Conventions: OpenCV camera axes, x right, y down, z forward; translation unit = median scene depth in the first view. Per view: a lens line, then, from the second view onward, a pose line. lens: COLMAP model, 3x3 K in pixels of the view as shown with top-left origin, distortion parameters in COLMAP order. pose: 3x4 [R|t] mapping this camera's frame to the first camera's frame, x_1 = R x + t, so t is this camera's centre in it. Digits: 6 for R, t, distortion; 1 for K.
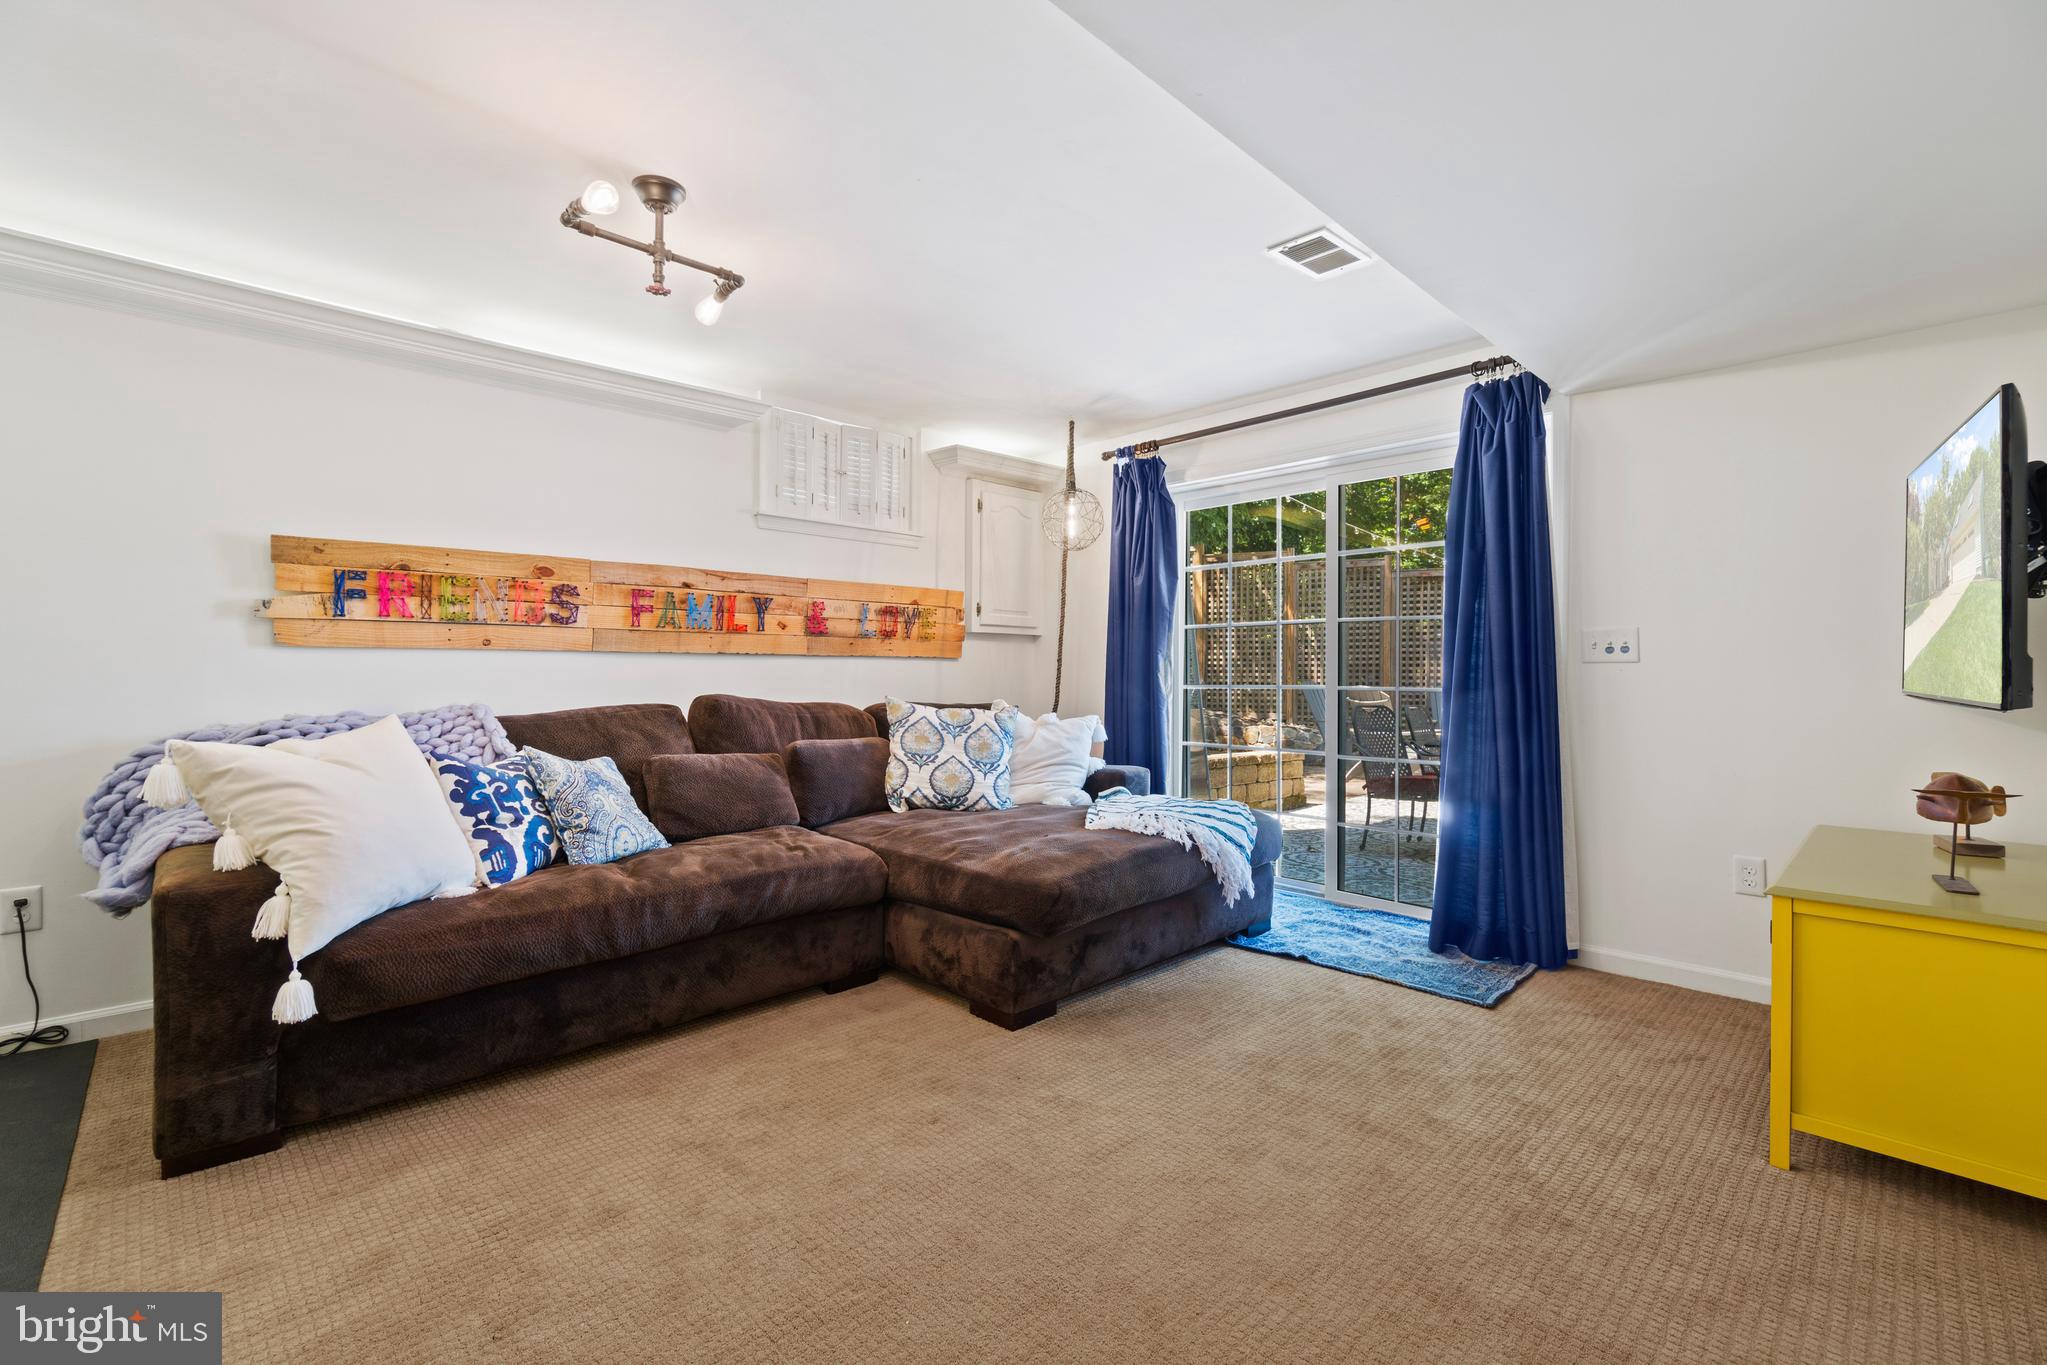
lens RADIAL K [[882.3, 0, 1013.5], [0, 882.3, 673.8], [0, 0, 1]] dist [-0.001623, -0.000121]
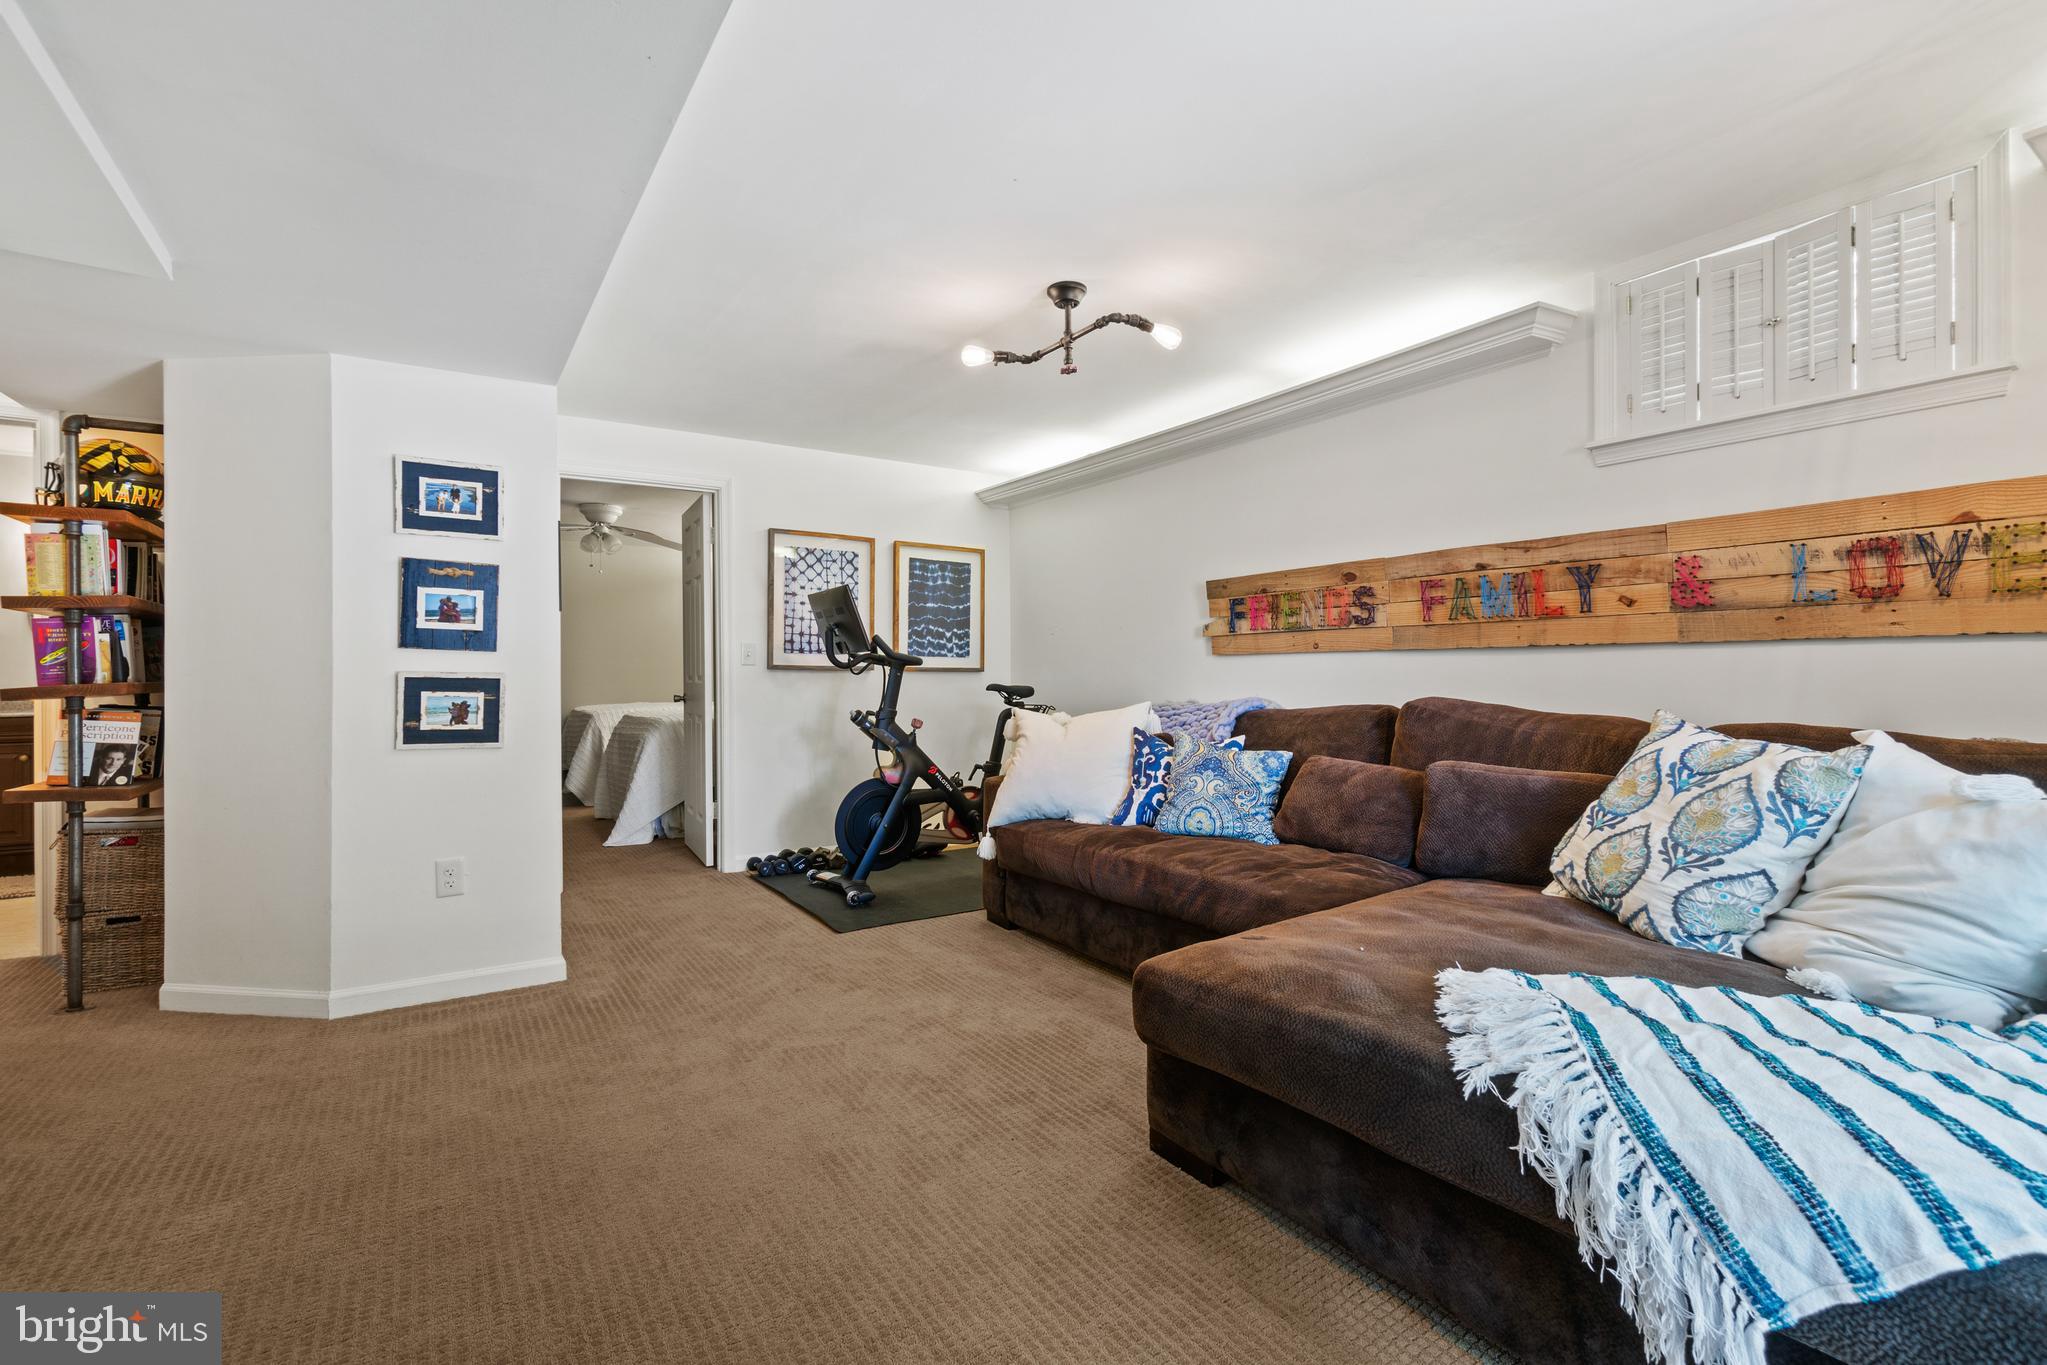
lens RADIAL K [[882.3, 0, 1013.5], [0, 882.3, 673.8], [0, 0, 1]] dist [-0.001623, -0.000121]
pose [[-0.176277, 0.001650, -0.984339, 0.550668], [0.004832, 0.999988, 0.000811, -0.001701], [0.984329, -0.004613, -0.176282, 0.736589]]
